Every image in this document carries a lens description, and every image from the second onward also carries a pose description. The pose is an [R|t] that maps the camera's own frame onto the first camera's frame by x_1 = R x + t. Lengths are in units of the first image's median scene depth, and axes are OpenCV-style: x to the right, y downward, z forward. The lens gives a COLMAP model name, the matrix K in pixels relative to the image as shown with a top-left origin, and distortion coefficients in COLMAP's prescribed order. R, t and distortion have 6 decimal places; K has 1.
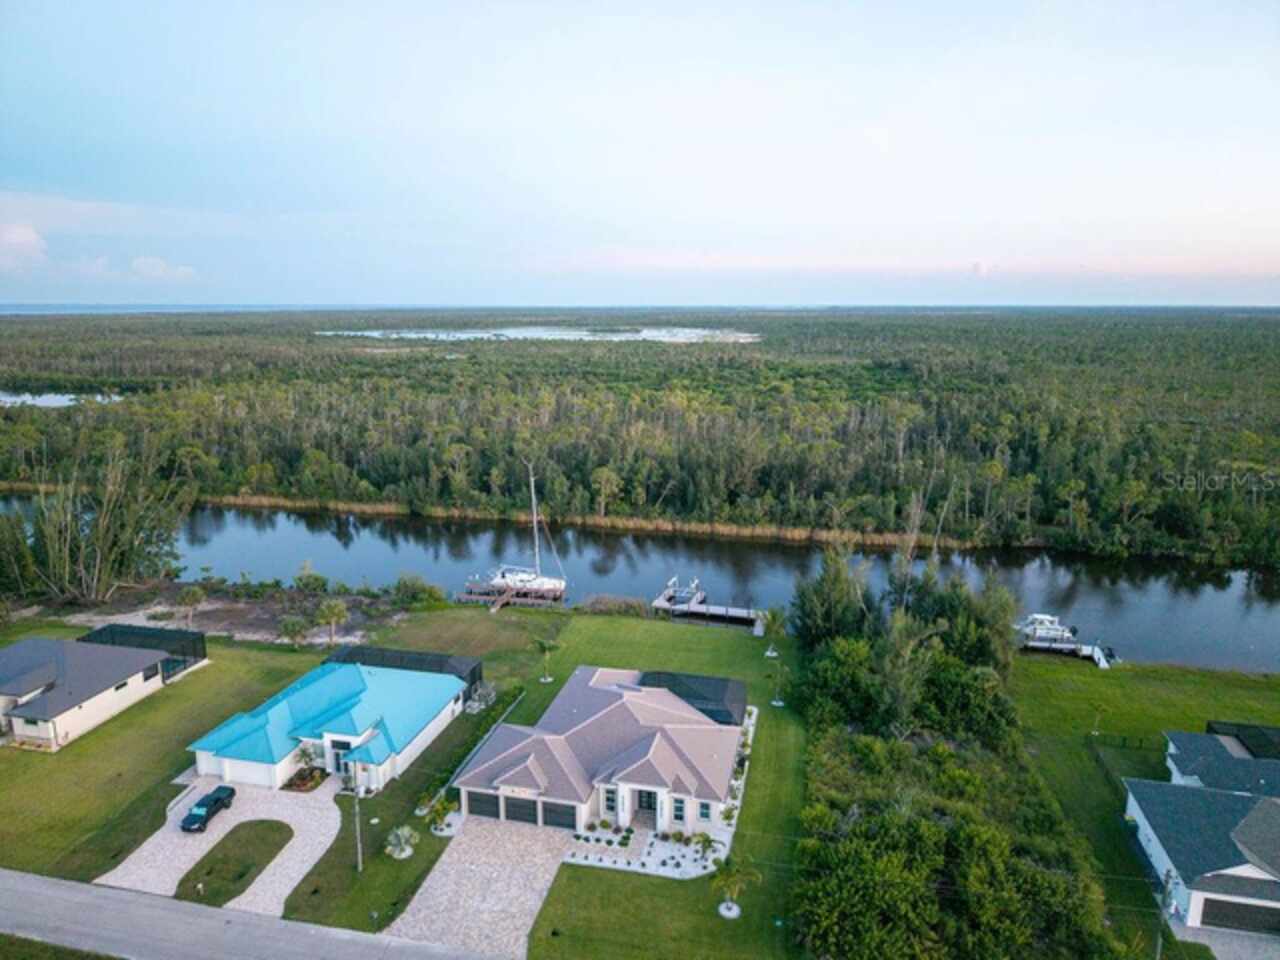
lens RADIAL K [[858.2, 0, 634.7], [0, 858.2, 477.1], [0, 0, 1]] dist [0.022188, -0.020319]
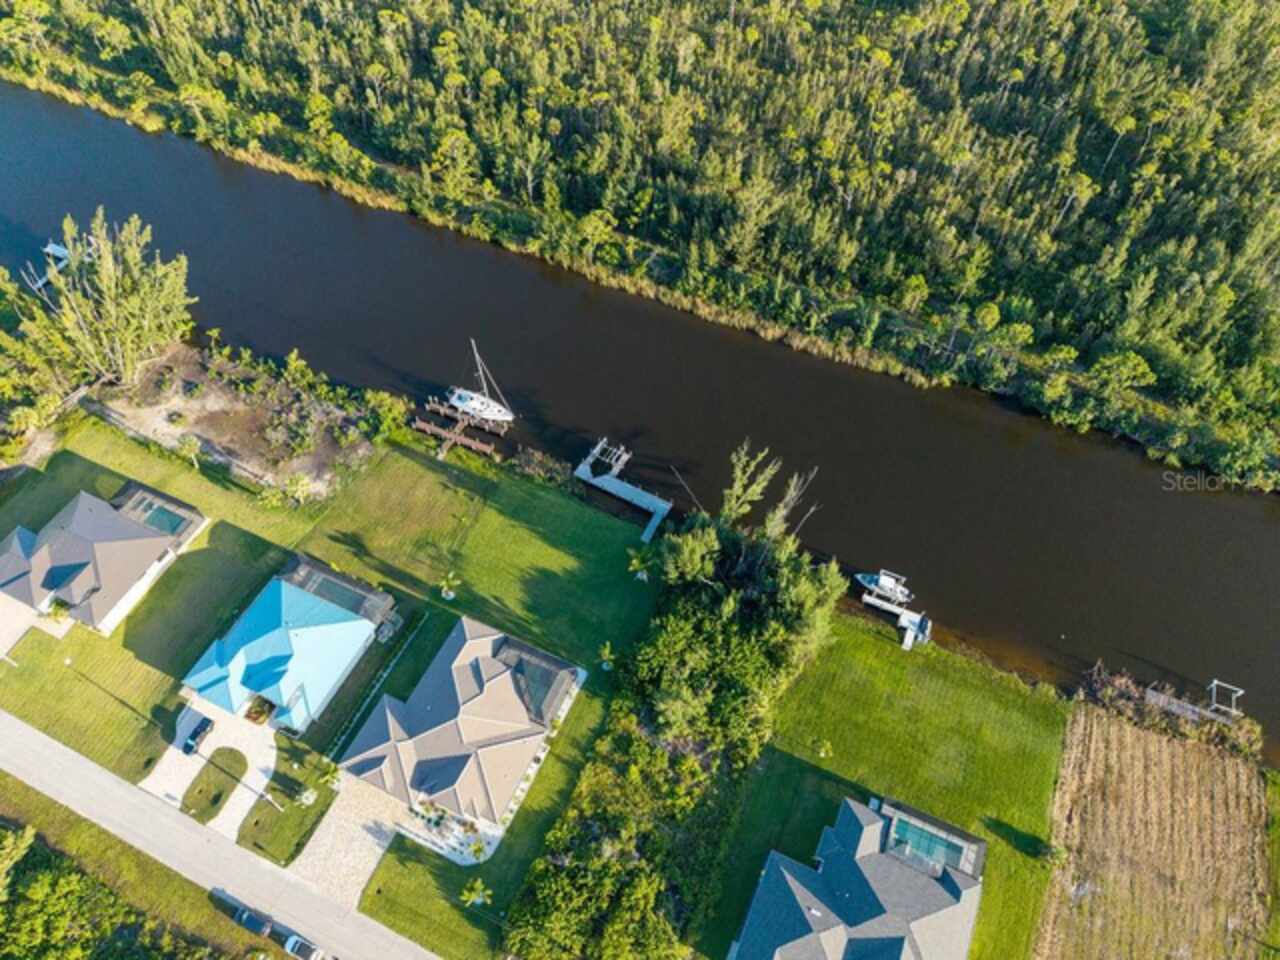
lens RADIAL K [[858.2, 0, 637.3], [0, 858.2, 483.5], [0, 0, 1]] dist [0.022188, -0.020319]
pose [[0.979568, 0.169830, -0.107727, 0.275957], [-0.048668, 0.719900, 0.692369, -0.766331], [0.195138, -0.672980, 0.713456, 0.233685]]
